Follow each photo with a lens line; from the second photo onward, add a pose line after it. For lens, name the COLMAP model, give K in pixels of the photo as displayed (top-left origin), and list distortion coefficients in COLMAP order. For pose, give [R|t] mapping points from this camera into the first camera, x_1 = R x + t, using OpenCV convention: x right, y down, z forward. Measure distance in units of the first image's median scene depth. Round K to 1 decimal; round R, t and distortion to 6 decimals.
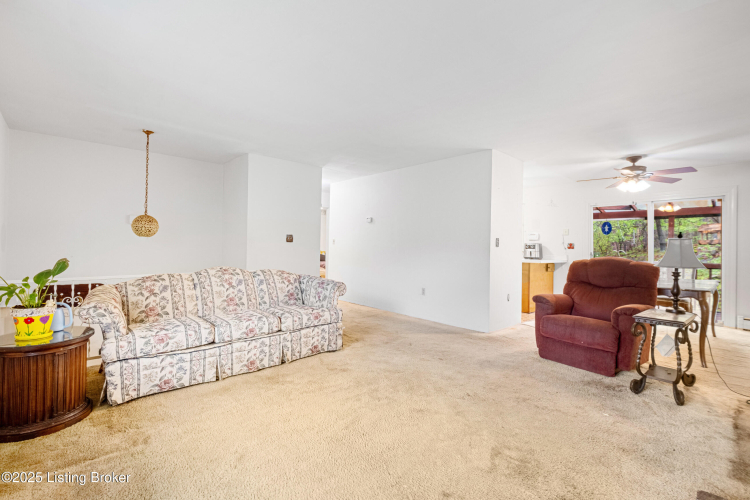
lens RADIAL K [[332.6, 0, 377.0], [0, 332.6, 242.7], [0, 0, 1]] dist [0.003074, -0.000802]
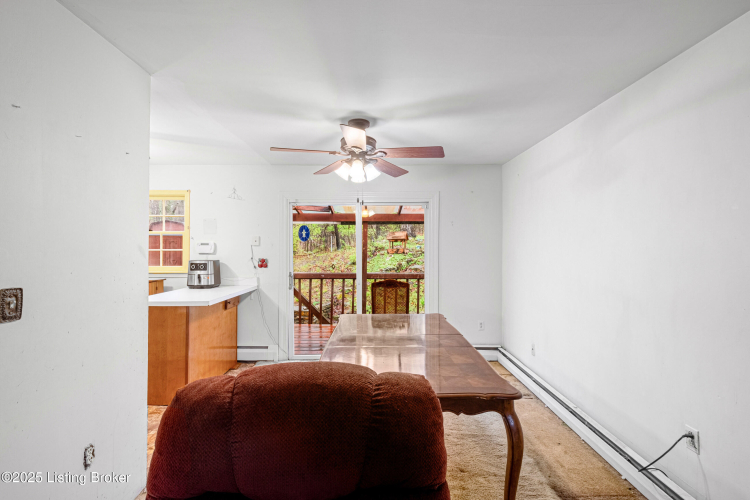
lens RADIAL K [[332.6, 0, 377.0], [0, 332.6, 242.7], [0, 0, 1]] dist [0.003074, -0.000802]
pose [[0.657116, -0.012590, 0.753684, 0.230376], [0.004694, 0.999909, 0.012611, -0.034544], [-0.753775, -0.004749, 0.657116, 0.391235]]
